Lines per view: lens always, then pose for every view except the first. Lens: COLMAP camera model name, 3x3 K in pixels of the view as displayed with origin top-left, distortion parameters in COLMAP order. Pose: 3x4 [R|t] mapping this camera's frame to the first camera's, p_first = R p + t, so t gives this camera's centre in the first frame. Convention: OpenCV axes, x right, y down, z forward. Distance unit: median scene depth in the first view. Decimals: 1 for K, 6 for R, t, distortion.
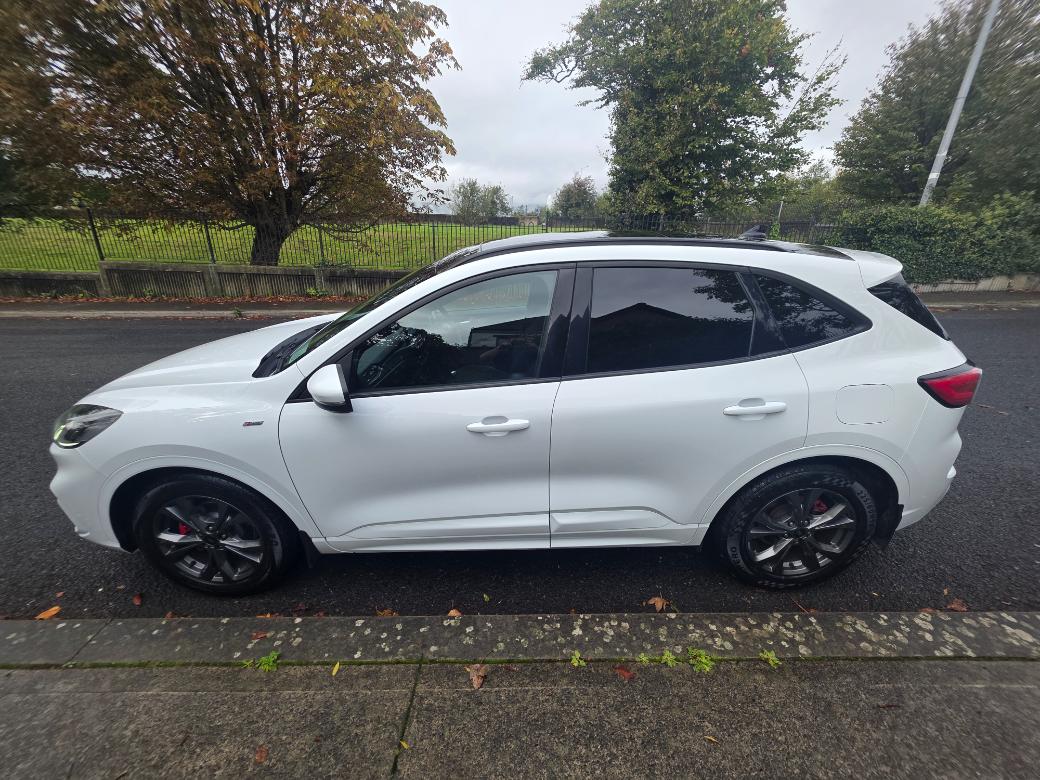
lens RADIAL K [[414.1, 0, 518.4], [0, 414.1, 385.6], [0, 0, 1]] dist [-0.000228, 0.000261]
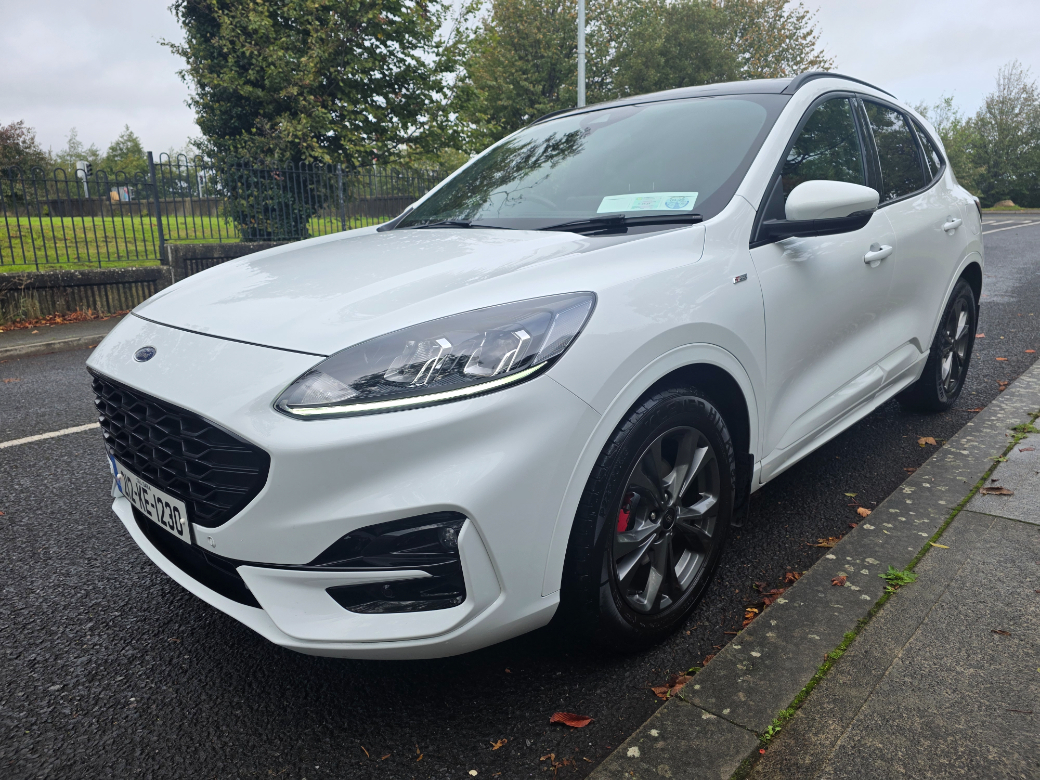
lens RADIAL K [[696.1, 0, 521.7], [0, 696.1, 390.7], [0, 0, 1]] dist [0.003844, -0.002603]
pose [[0.698849, -0.196620, 0.687714, -1.659543], [0.280773, 0.959712, -0.010934, 0.174415], [-0.657858, 0.200732, 0.725899, 0.450558]]
